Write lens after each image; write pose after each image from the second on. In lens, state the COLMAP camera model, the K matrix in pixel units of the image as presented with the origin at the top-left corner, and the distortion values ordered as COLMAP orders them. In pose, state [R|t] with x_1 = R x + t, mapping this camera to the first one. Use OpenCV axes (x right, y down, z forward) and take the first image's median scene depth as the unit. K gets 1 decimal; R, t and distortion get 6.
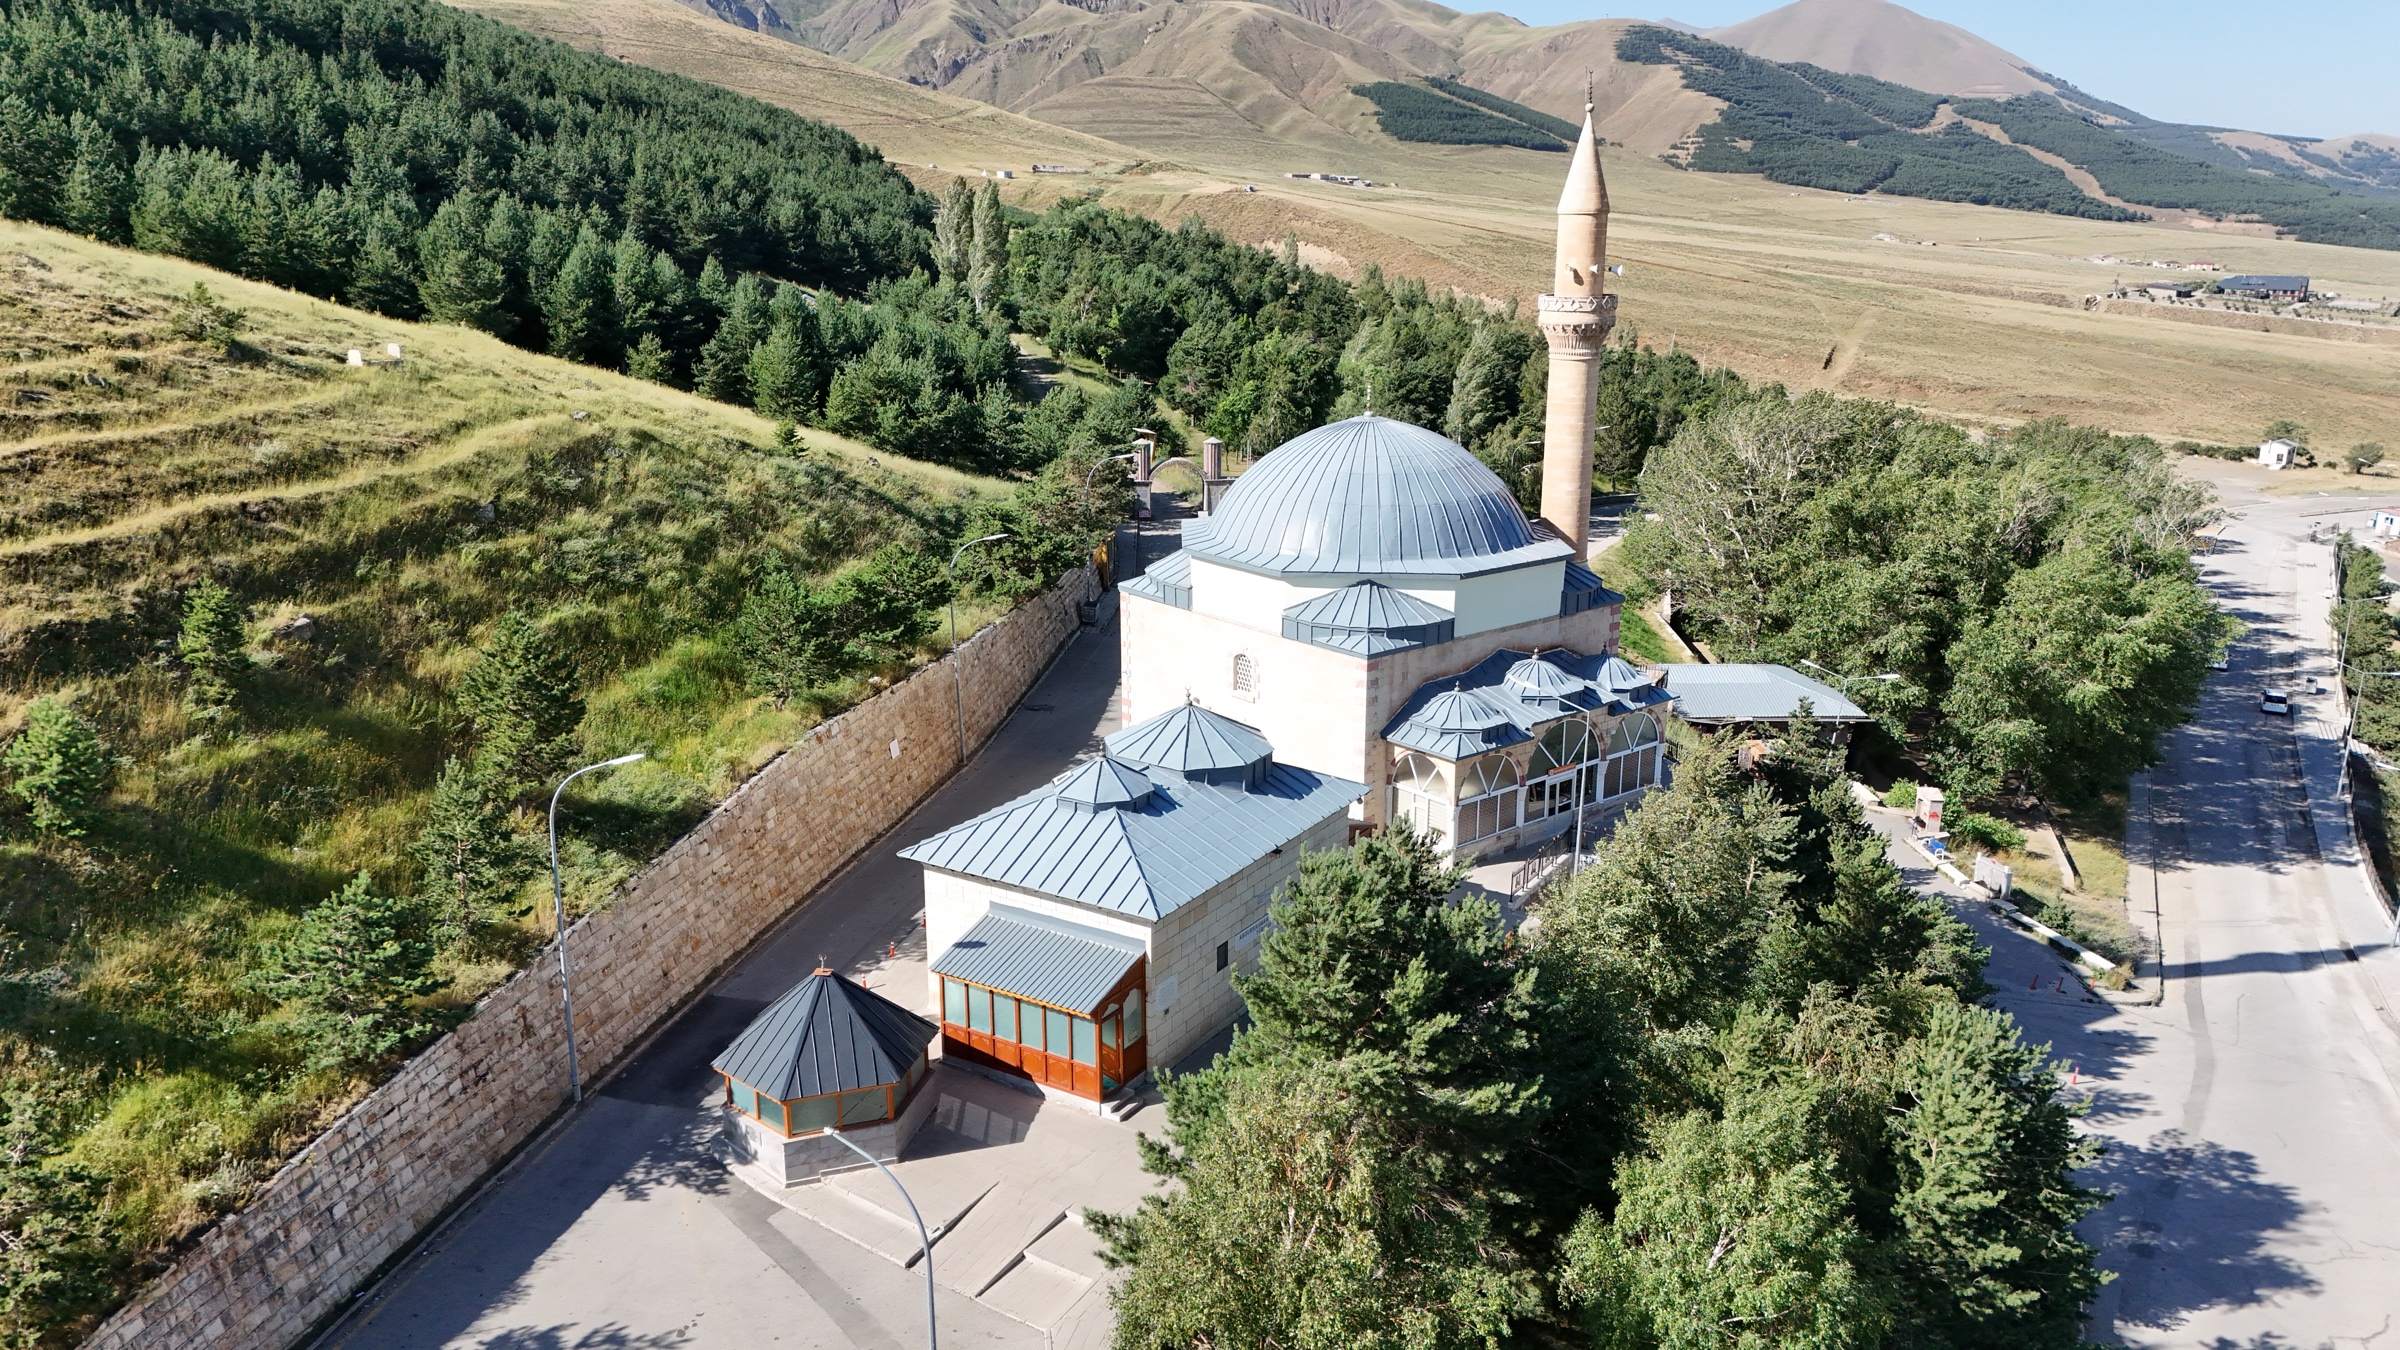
lens RADIAL K [[1751.5, 0, 1193.9], [0, 1751.5, 675.1], [0, 0, 1]] dist [0.103902, -0.123776]
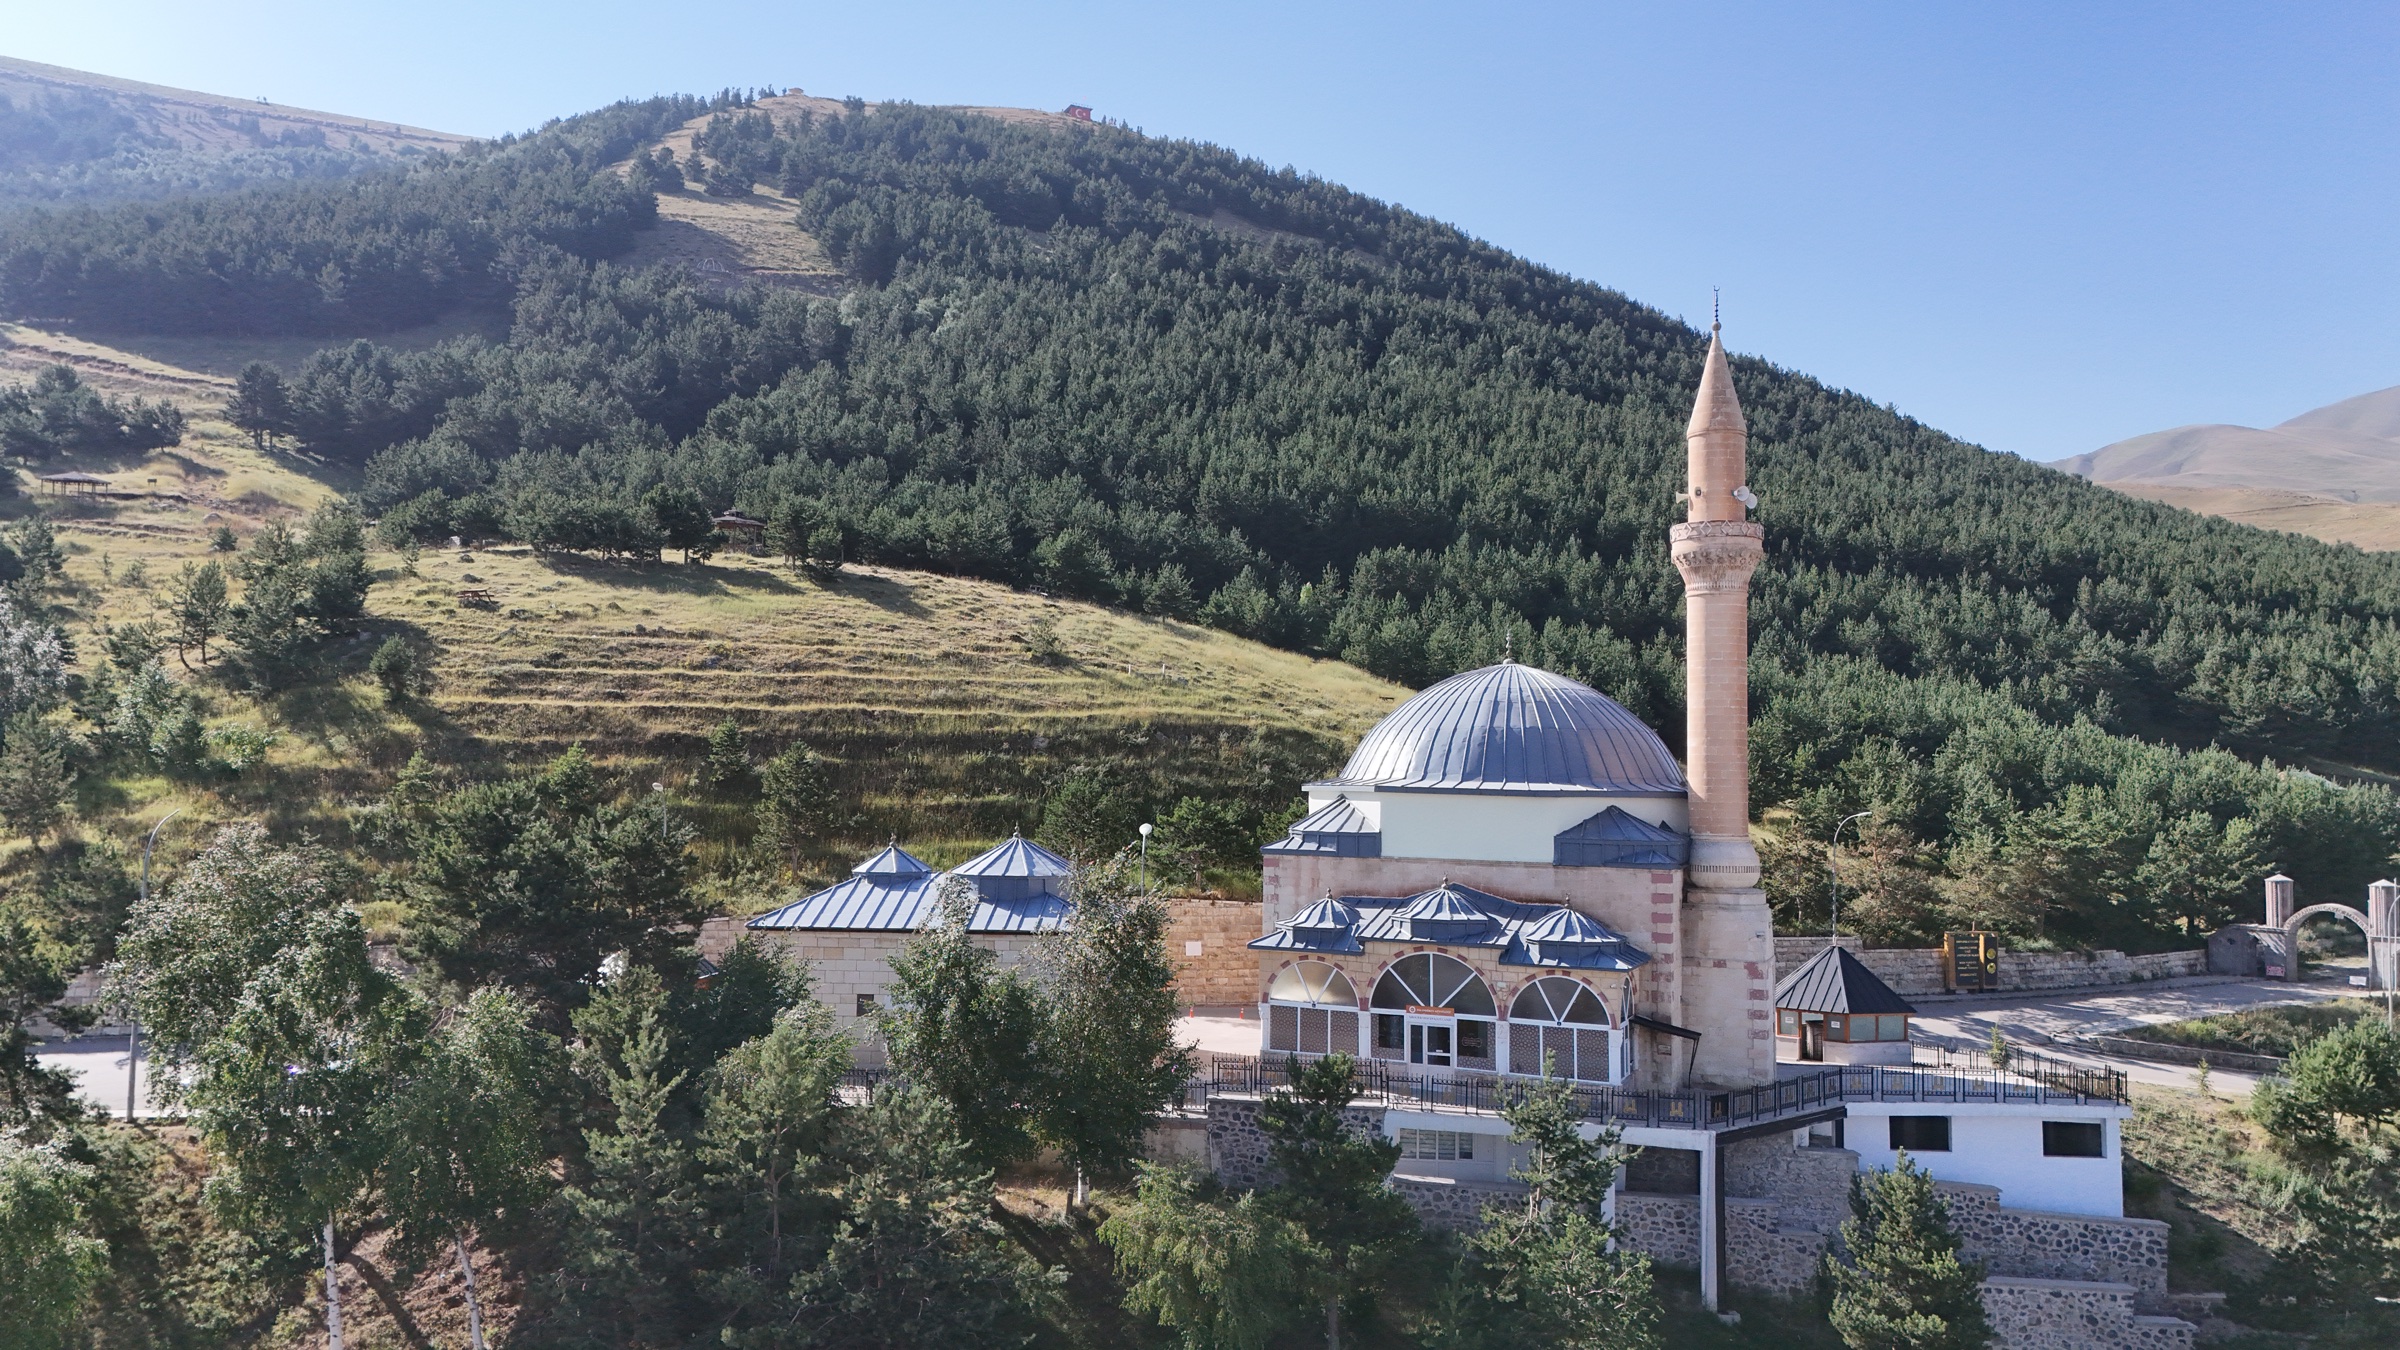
lens RADIAL K [[1751.5, 0, 1193.9], [0, 1751.5, 675.1], [0, 0, 1]] dist [0.103902, -0.123776]
pose [[0.434663, -0.053849, -0.898982, 0.215537], [-0.248660, 0.952231, -0.177267, 0.017822], [0.865584, 0.300592, 0.400510, 0.111671]]
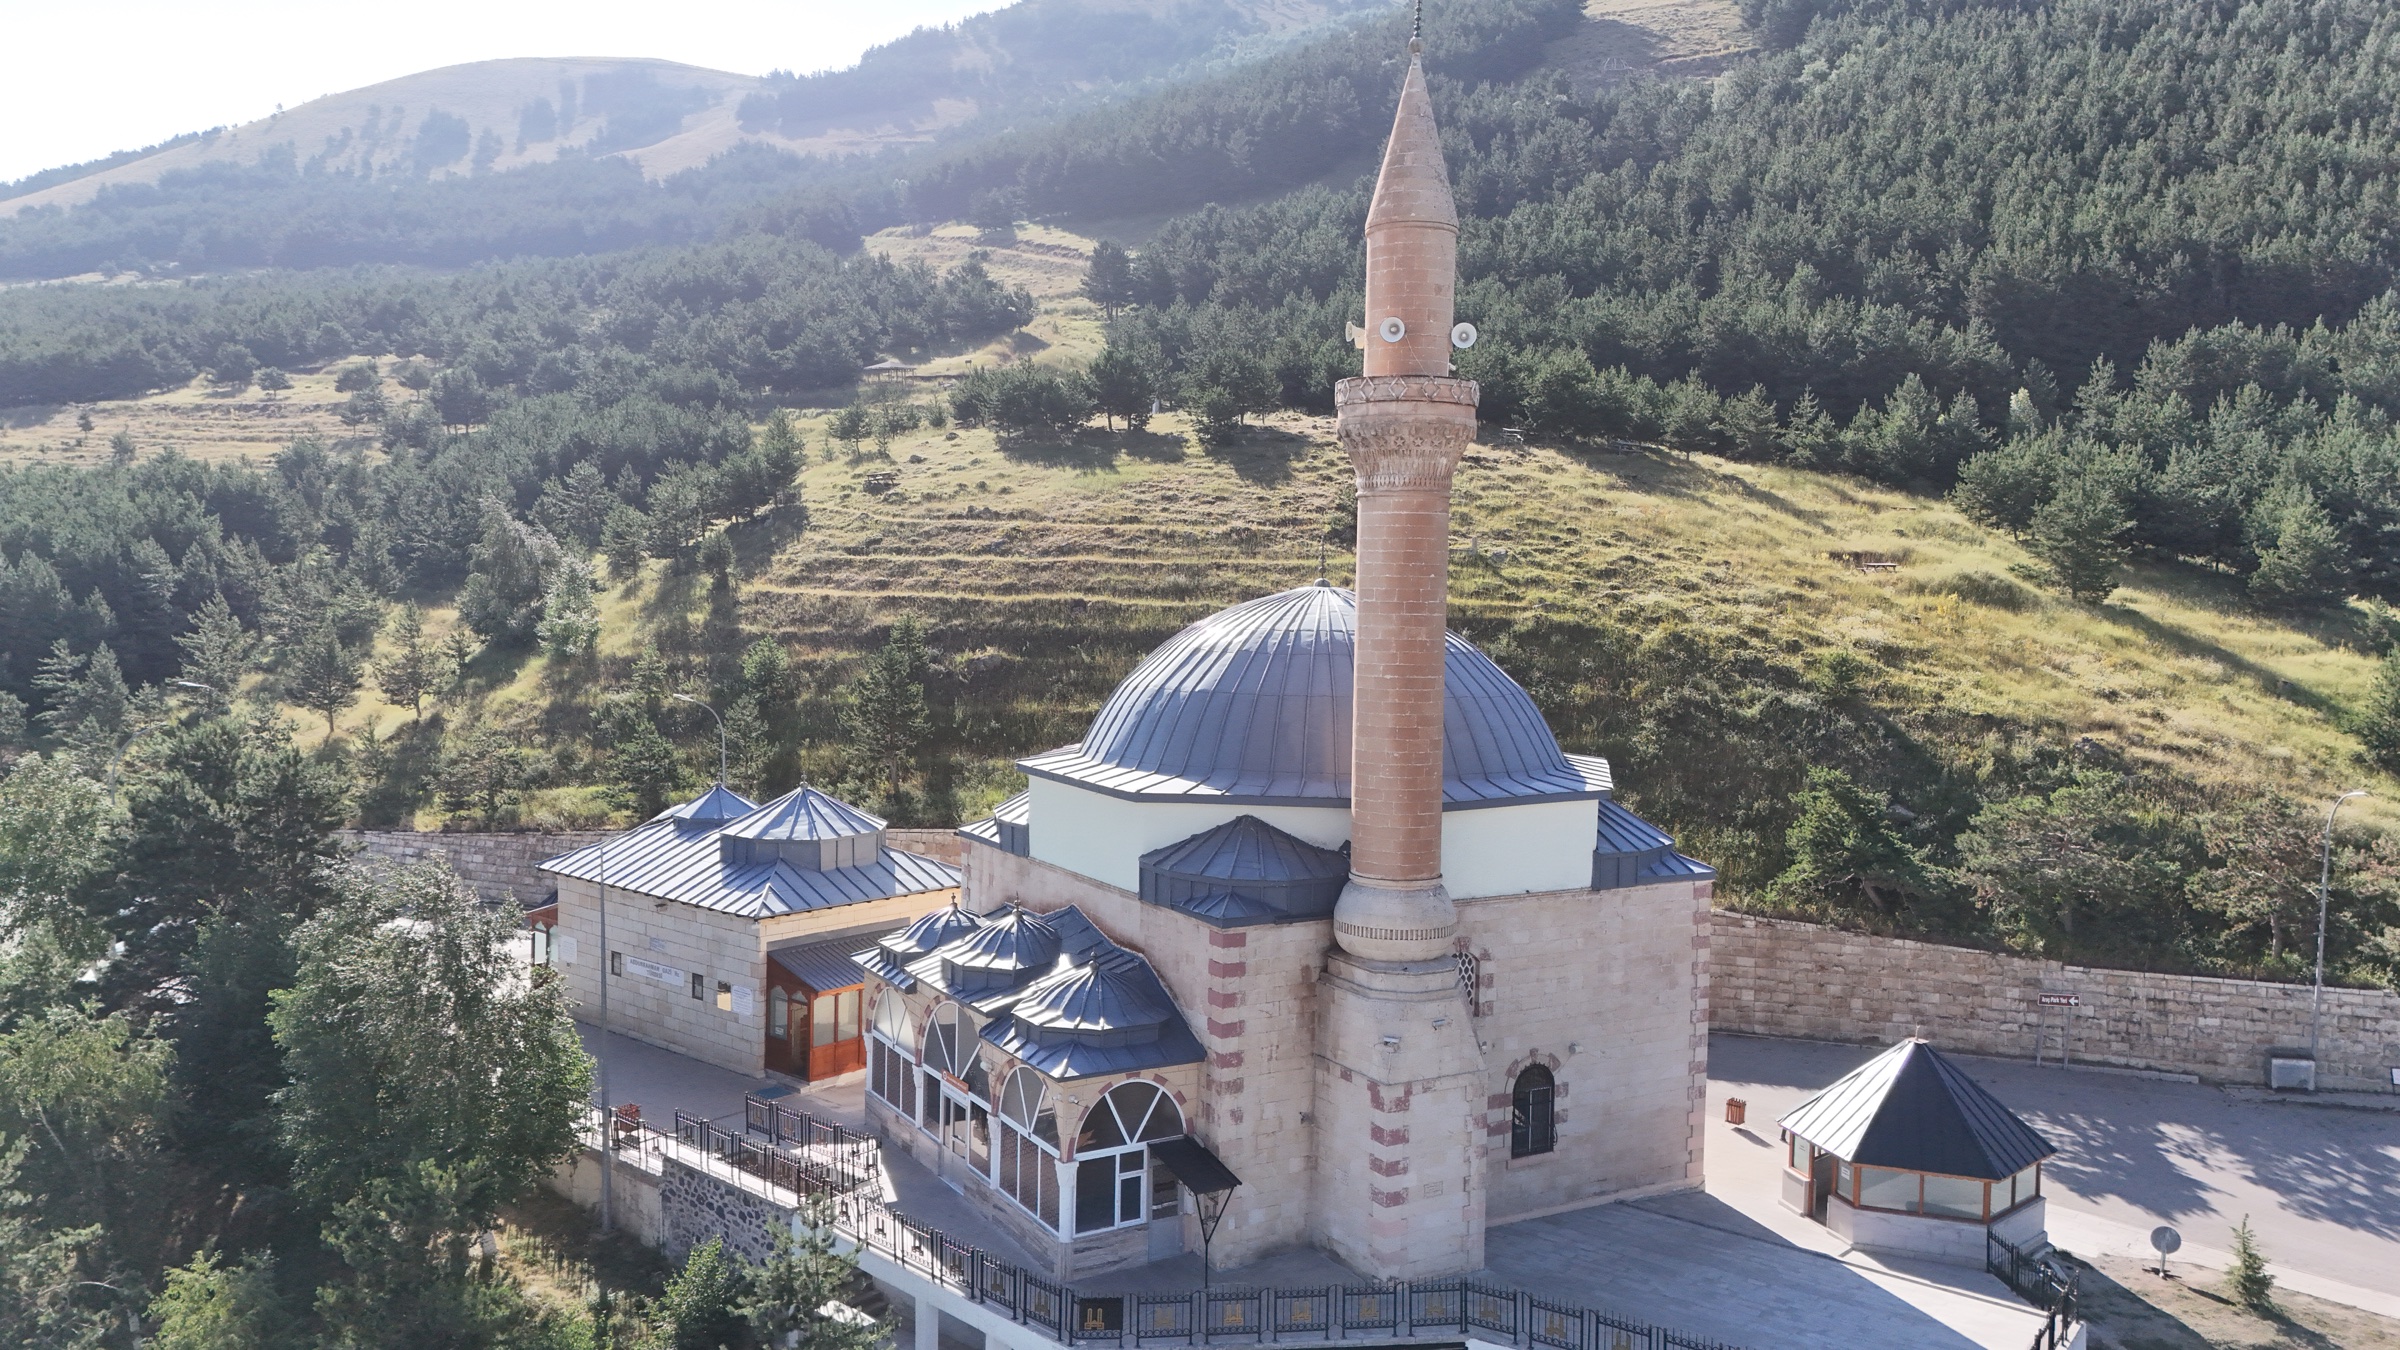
lens RADIAL K [[1753.6, 0, 1203.9], [0, 1753.6, 698.6], [0, 0, 1]] dist [0.073425, -0.067799]
pose [[-0.164782, 0.059849, -0.984512, 0.184577], [-0.275678, 0.955582, 0.104232, -0.038804], [0.947021, 0.288584, -0.140964, 0.255959]]
